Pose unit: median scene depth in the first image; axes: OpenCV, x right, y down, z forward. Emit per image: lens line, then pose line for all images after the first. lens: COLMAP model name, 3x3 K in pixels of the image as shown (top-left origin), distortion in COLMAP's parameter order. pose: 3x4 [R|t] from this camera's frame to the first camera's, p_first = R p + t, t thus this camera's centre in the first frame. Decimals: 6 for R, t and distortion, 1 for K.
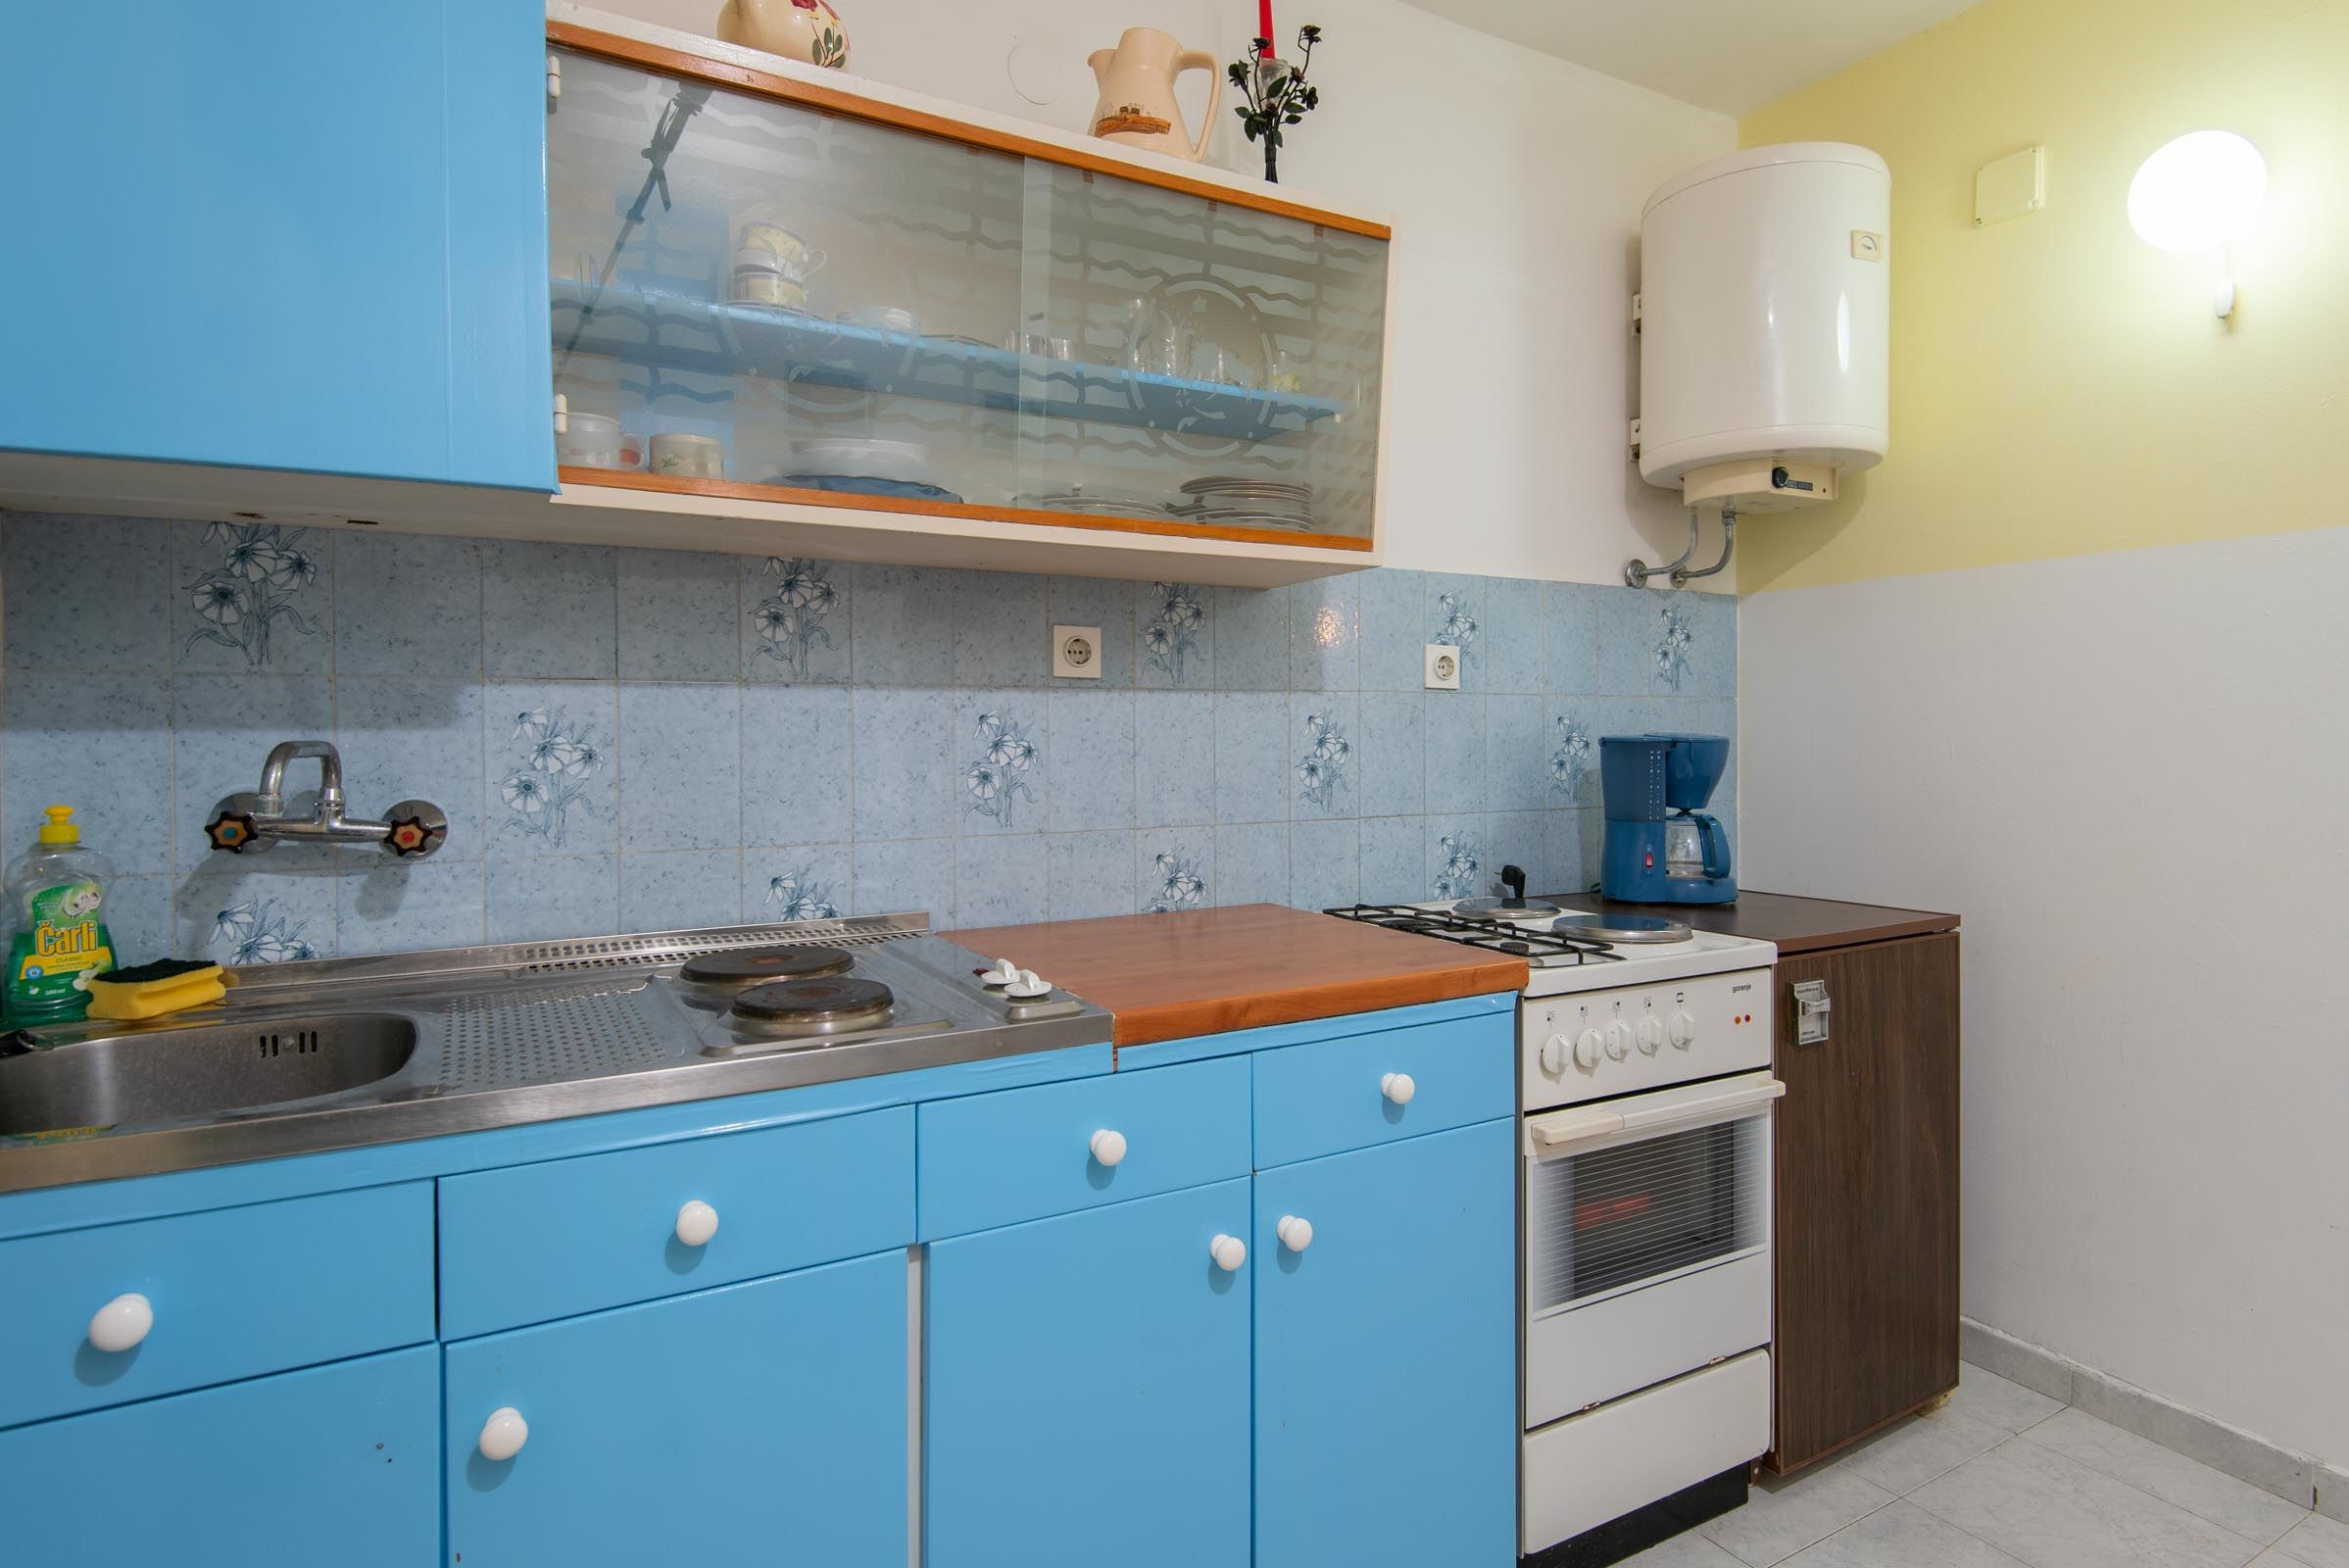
lens RADIAL K [[1225.5, 0, 1200.2], [0, 1225.5, 754.4], [0, 0, 1]] dist [0.011567, -0.000038]
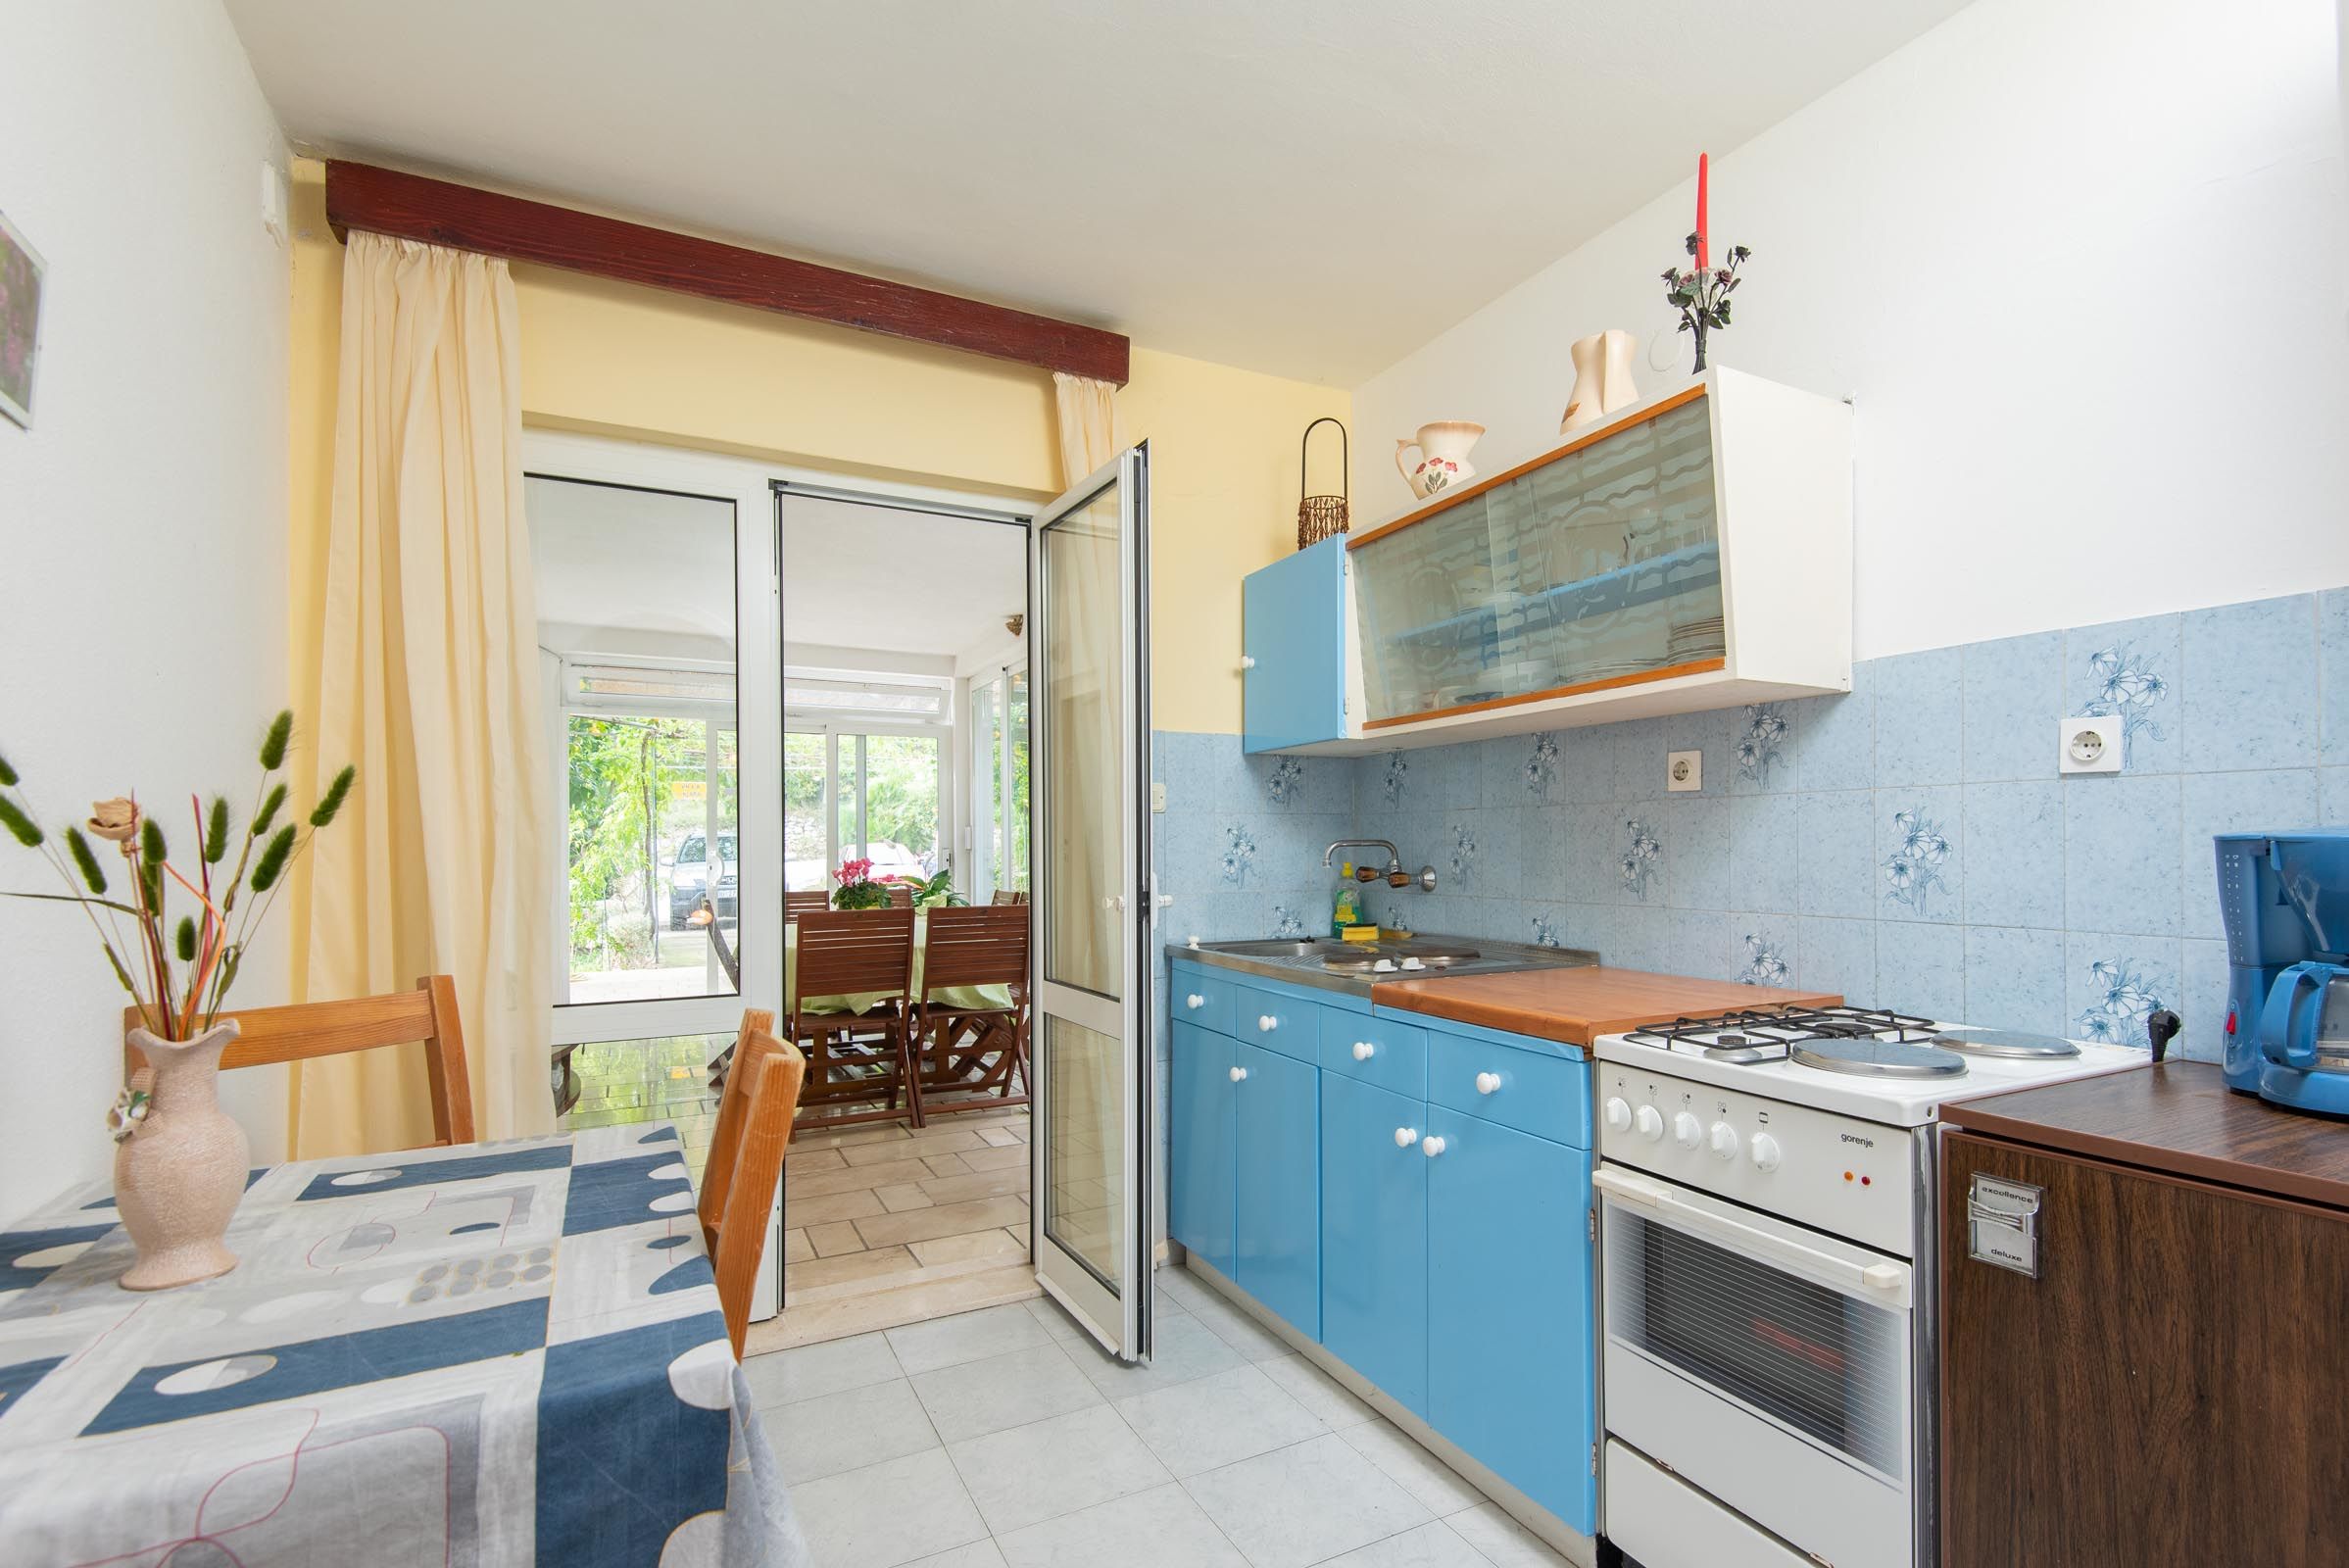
lens RADIAL K [[1094.9, 0, 1219.0], [0, 1094.9, 844.1], [0, 0, 1]] dist [0.003791, -0.002438]
pose [[-0.028891, 0.004414, -0.999573, 1.086543], [-0.008271, 0.999955, 0.004655, -0.007393], [0.999548, 0.008402, -0.028853, 0.543938]]
